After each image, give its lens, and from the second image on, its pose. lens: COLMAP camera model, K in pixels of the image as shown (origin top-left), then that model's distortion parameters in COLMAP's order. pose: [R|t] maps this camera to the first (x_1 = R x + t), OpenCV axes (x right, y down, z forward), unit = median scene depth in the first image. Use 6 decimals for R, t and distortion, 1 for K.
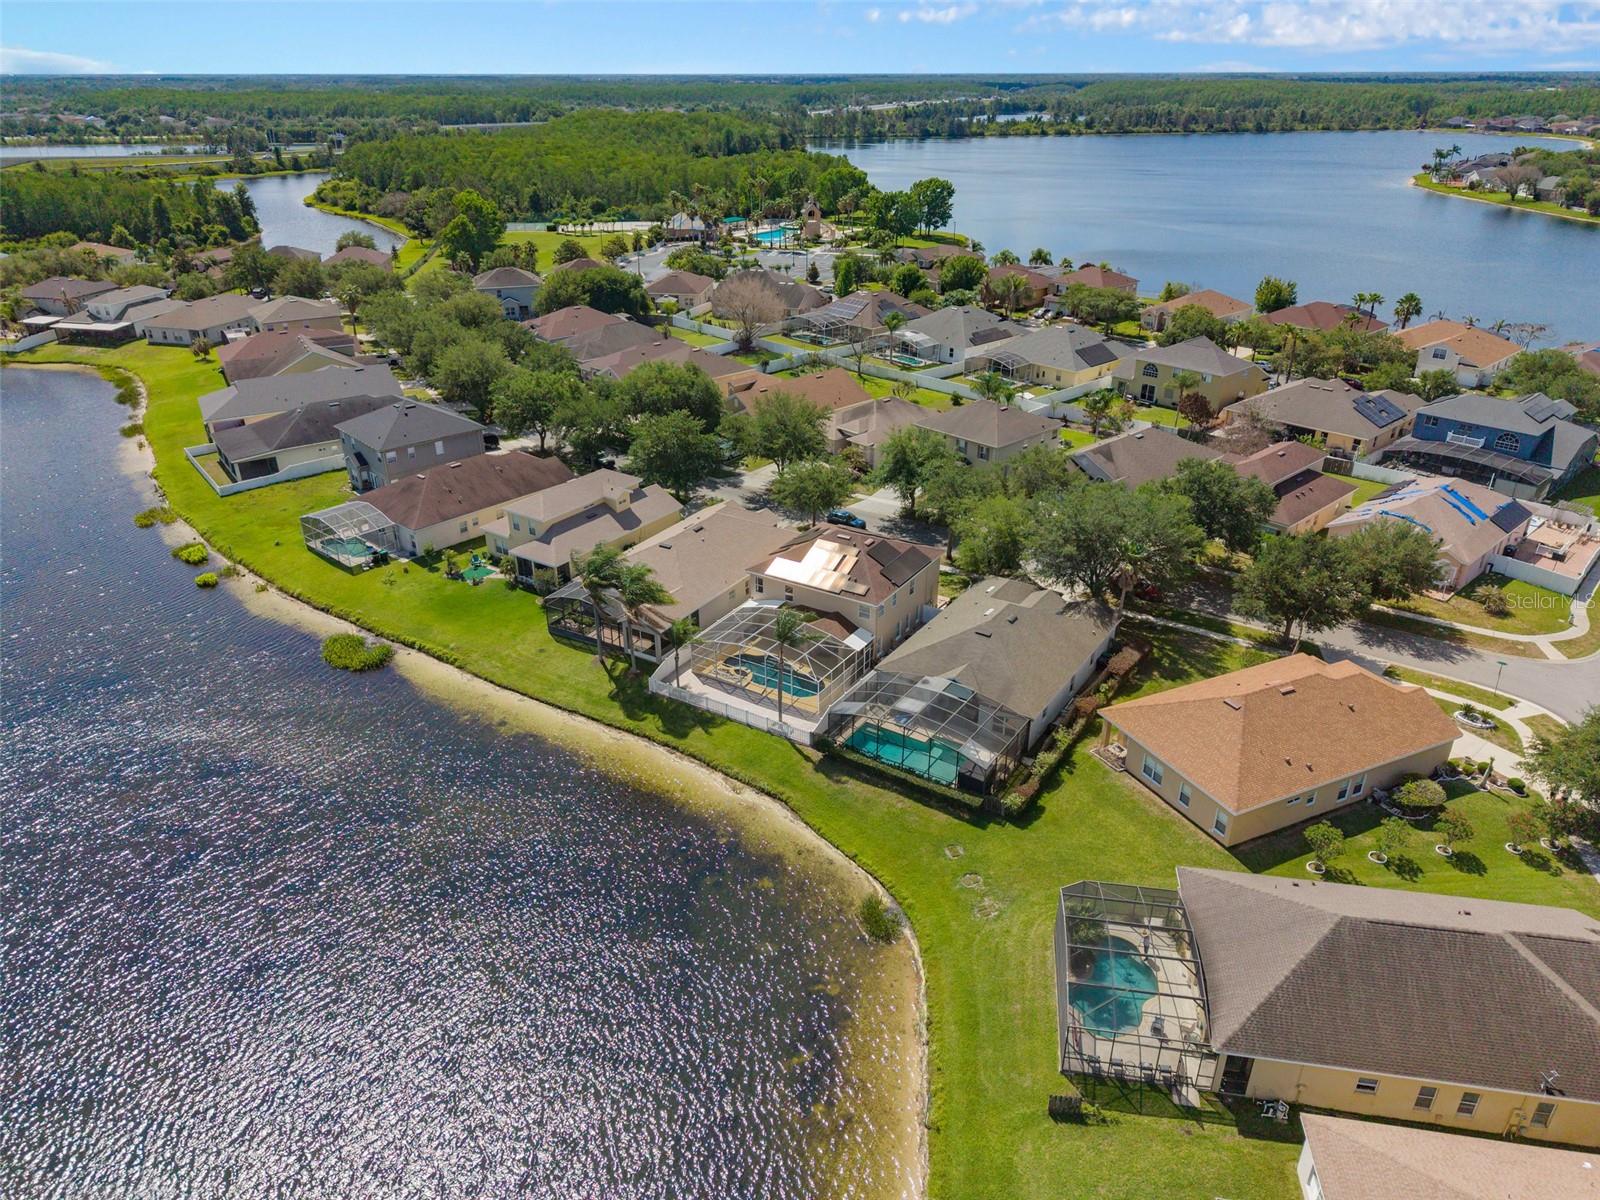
lens RADIAL K [[1100.2, 0, 809.3], [0, 1100.2, 600.4], [0, 0, 1]] dist [0.007216, -0.003617]
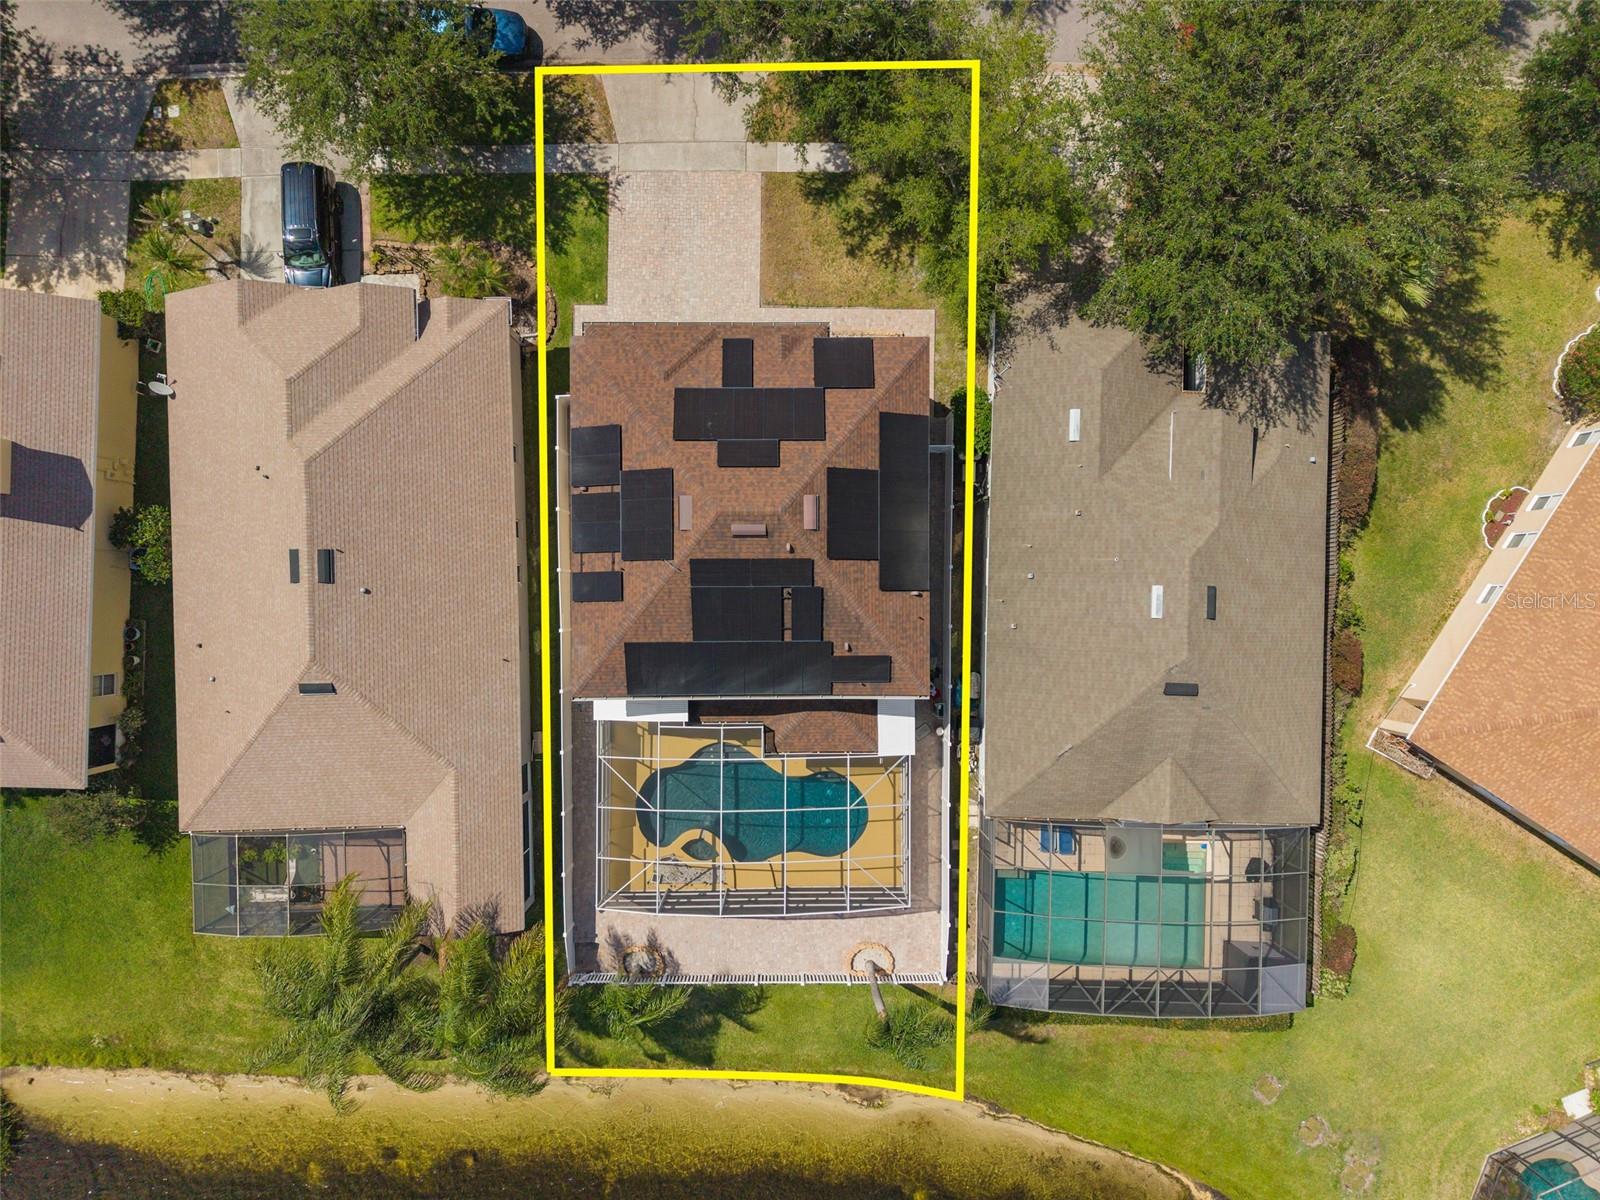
lens RADIAL K [[1083.5, 0, 800.0], [0, 1083.5, 600.0], [0, 0, 1]] dist [0.010653, -0.003319]
pose [[0.845560, -0.533800, 0.009295, 0.038082], [0.220034, 0.364300, 0.904915, -0.440303], [-0.486430, -0.763114, 0.425491, 0.907343]]
